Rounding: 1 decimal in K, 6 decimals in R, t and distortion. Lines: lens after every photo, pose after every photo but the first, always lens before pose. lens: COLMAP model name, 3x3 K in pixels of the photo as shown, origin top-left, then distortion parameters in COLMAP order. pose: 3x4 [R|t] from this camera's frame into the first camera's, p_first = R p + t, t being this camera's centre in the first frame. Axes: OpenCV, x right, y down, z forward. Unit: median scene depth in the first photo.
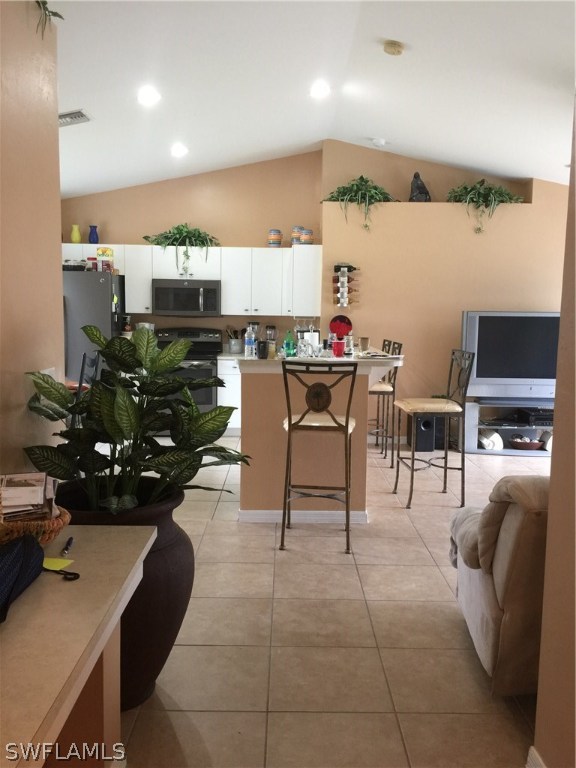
lens RADIAL K [[663.4, 0, 288.0], [0, 663.4, 384.0], [0, 0, 1]] dist [0.071286, -0.112490]
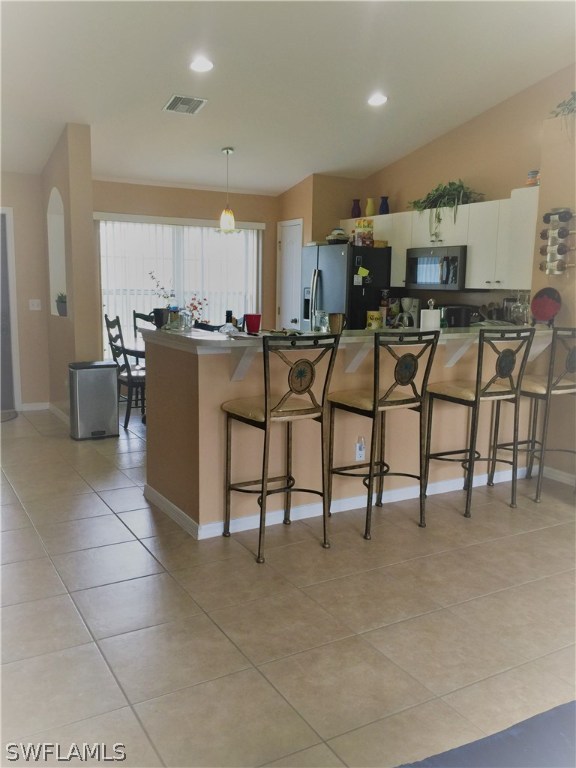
lens RADIAL K [[663.4, 0, 288.0], [0, 663.4, 384.0], [0, 0, 1]] dist [0.071286, -0.112490]
pose [[0.496797, 0.123376, -0.859053, 0.516864], [-0.107571, 0.990965, 0.080112, -0.031589], [0.861175, 0.052610, 0.505579, 0.419815]]
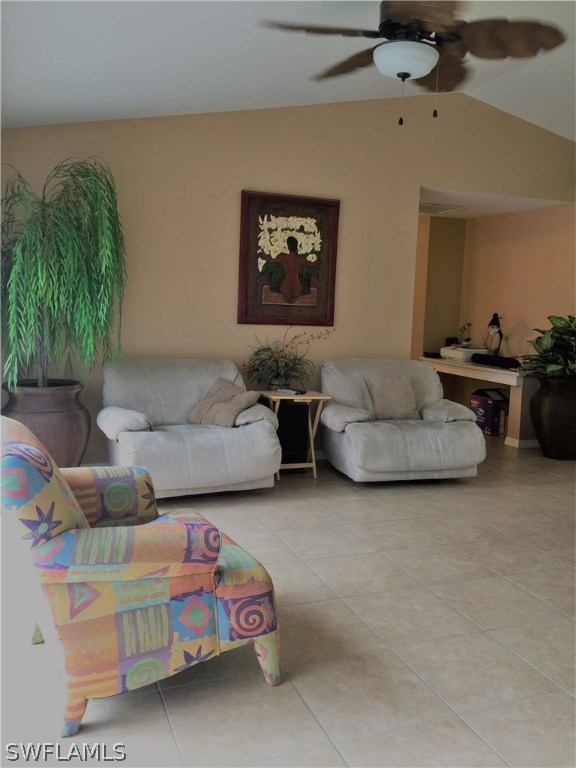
lens RADIAL K [[663.4, 0, 288.0], [0, 663.4, 384.0], [0, 0, 1]] dist [0.071286, -0.112490]
pose [[-0.930946, -0.000507, -0.365156, 0.555424], [-0.091363, 0.968516, 0.231580, -0.100453], [0.353542, 0.248951, -0.901683, 0.985994]]
